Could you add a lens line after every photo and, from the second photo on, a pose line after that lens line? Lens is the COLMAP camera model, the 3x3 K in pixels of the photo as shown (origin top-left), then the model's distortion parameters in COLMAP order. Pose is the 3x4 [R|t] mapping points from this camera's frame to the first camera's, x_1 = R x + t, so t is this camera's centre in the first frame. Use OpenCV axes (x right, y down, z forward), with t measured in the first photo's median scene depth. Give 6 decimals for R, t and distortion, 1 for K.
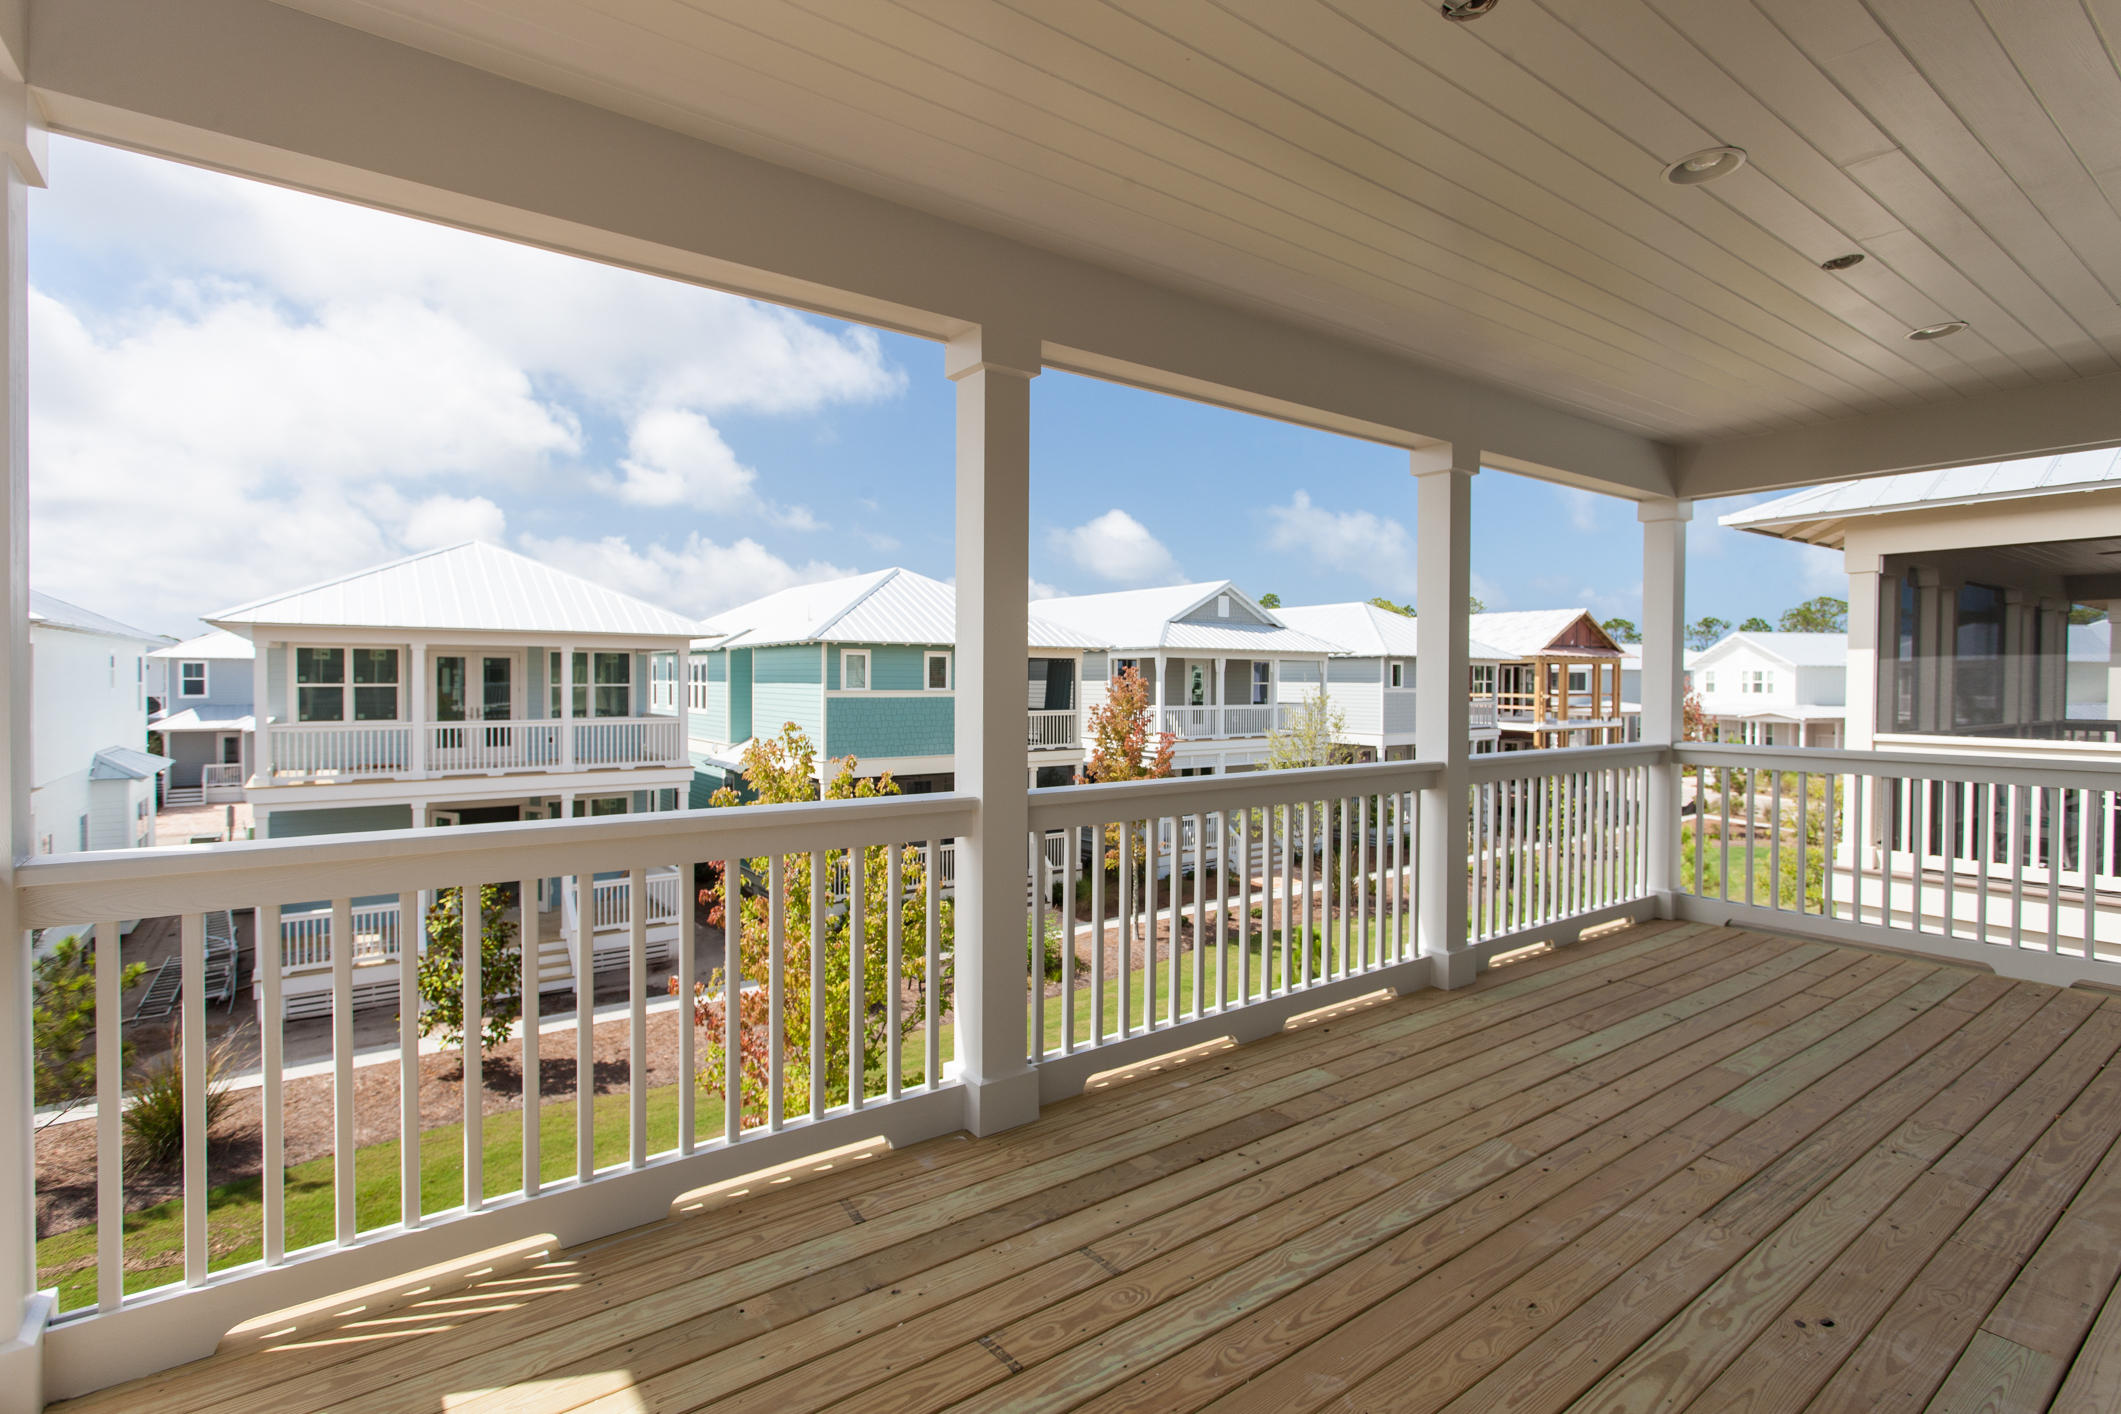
lens RADIAL K [[982.1, 0, 1060.5], [0, 982.1, 707.0], [0, 0, 1]] dist [-0.000954, 0.000498]
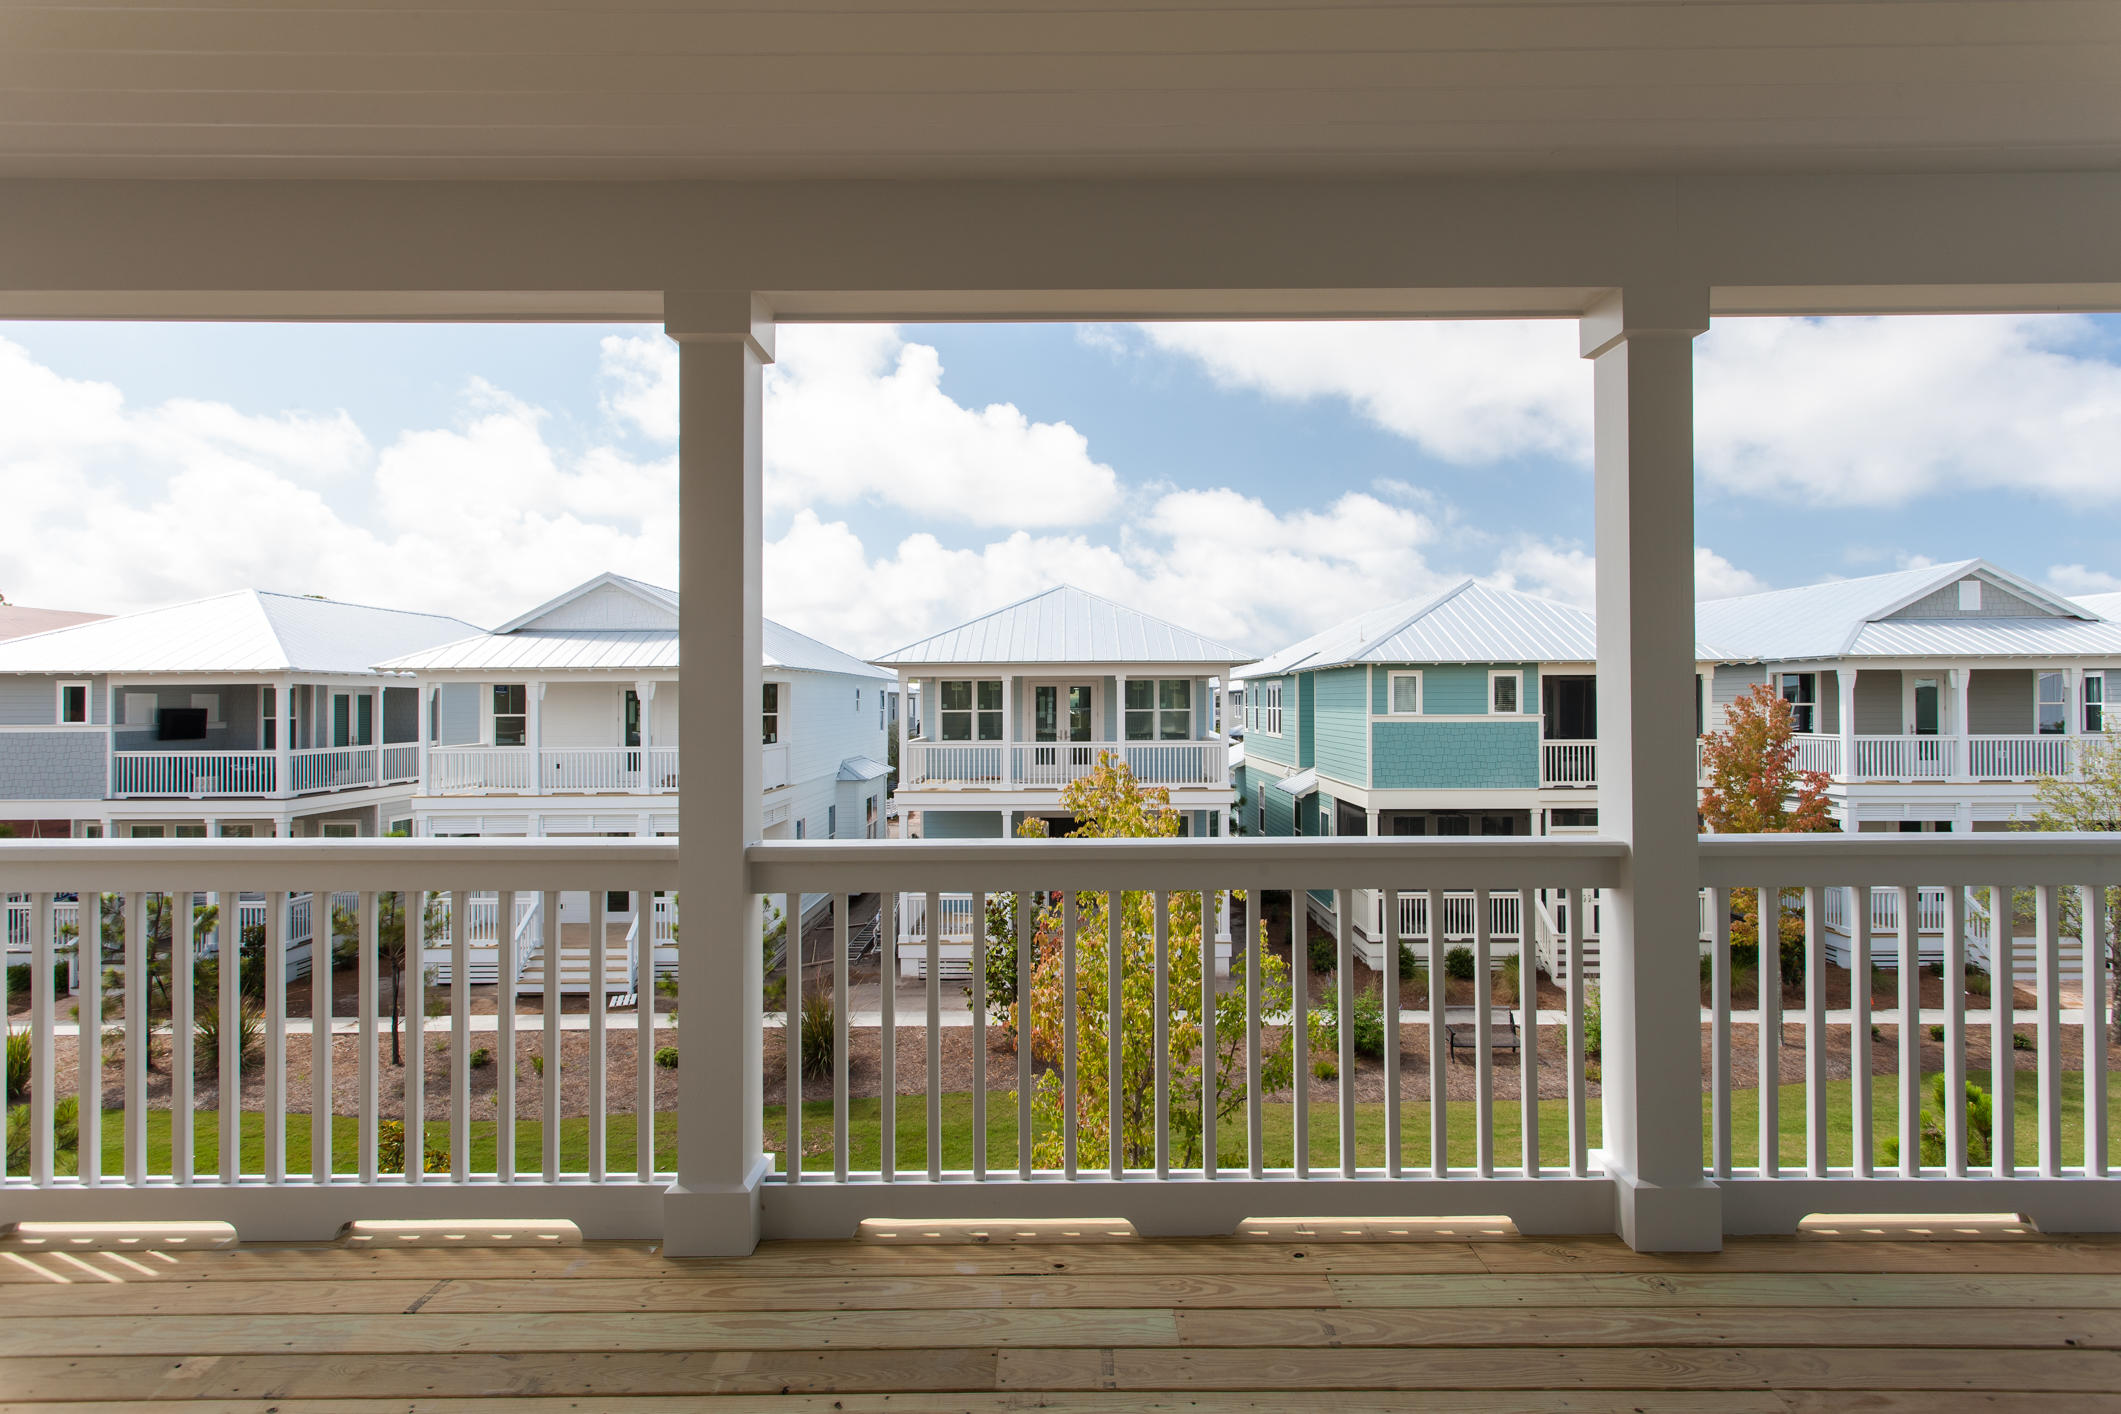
lens RADIAL K [[994.8, 0, 1080.0], [0, 994.8, 692.2], [0, 0, 1]] dist [0.000458, -0.000036]
pose [[0.811241, -0.015037, -0.584519, 0.089974], [-0.007628, 0.999312, -0.036295, -0.001626], [0.584662, 0.033903, 0.810568, 0.064189]]
